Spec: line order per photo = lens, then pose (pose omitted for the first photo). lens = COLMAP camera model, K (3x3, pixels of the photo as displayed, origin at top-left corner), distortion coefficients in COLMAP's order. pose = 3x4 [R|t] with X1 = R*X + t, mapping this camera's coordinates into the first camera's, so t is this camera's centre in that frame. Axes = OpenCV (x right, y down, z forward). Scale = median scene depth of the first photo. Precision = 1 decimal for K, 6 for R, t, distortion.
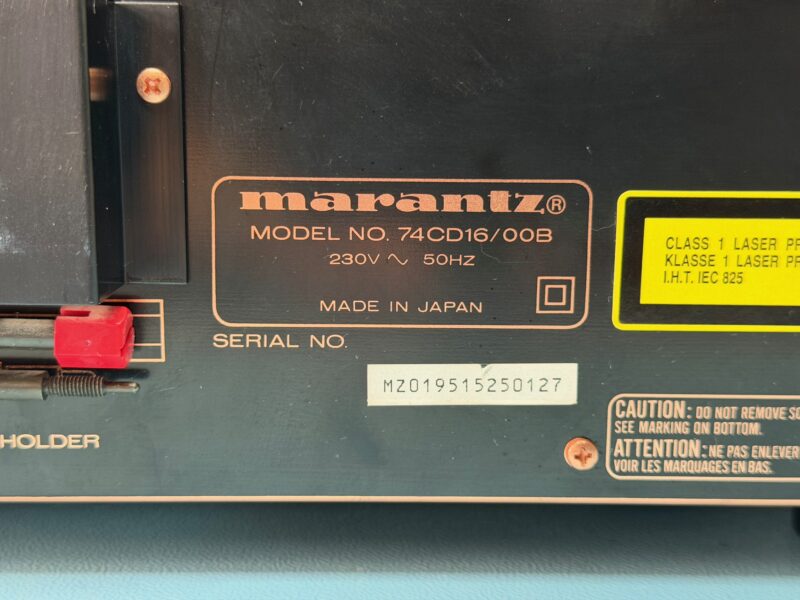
lens RADIAL K [[1152.1, 0, 401.6], [0, 1152.1, 298.5], [0, 0, 1]] dist [0.115266, 0.000000]
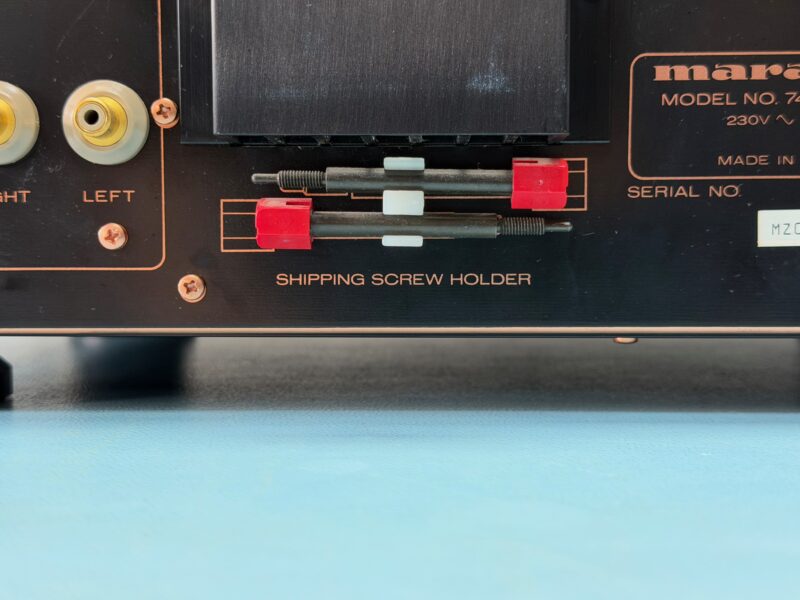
lens RADIAL K [[1152.1, 0, 404.6], [0, 1152.1, 304.7], [0, 0, 1]] dist [0.115266, 0.000000]
pose [[0.999126, -0.012374, -0.039919, -0.348853], [0.006560, 0.989757, -0.142610, 0.323858], [0.041274, 0.142224, 0.988974, -0.188167]]
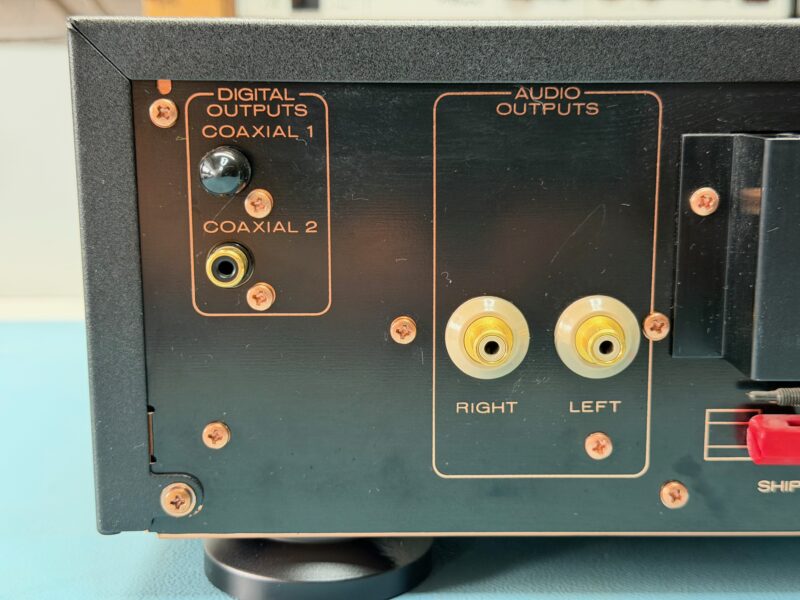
lens RADIAL K [[1152.1, 0, 402.4], [0, 1152.1, 298.6], [0, 0, 1]] dist [0.115266, 0.000000]
pose [[0.999737, -0.011622, -0.019747, -0.883838], [0.011730, 0.999917, 0.005370, -0.087668], [0.019683, -0.005601, 0.999791, -0.236185]]
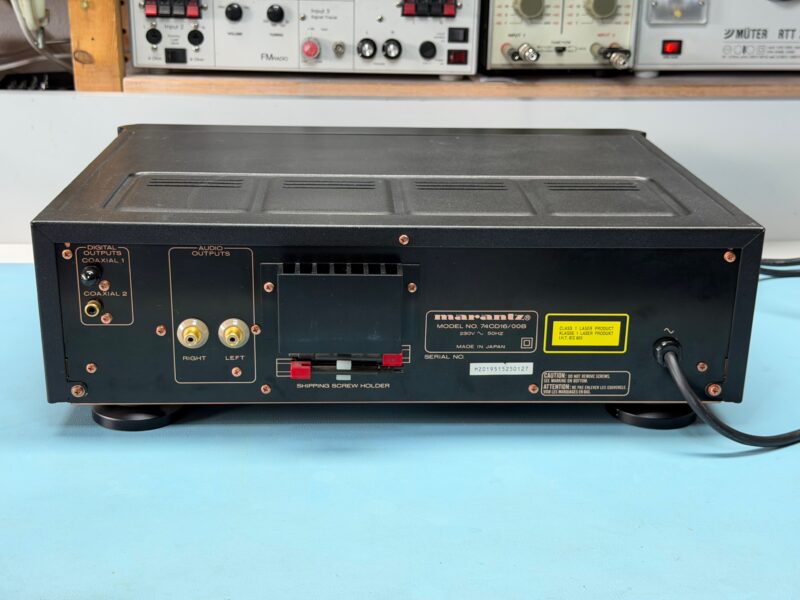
lens RADIAL K [[1152.1, 0, 420.9], [0, 1152.1, 310.2], [0, 0, 1]] dist [0.115266, 0.000000]
pose [[0.999342, -0.001263, 0.036237, -0.294464], [-0.004165, 0.988780, 0.149319, -0.595468], [-0.036019, -0.149371, 0.988125, -2.278844]]
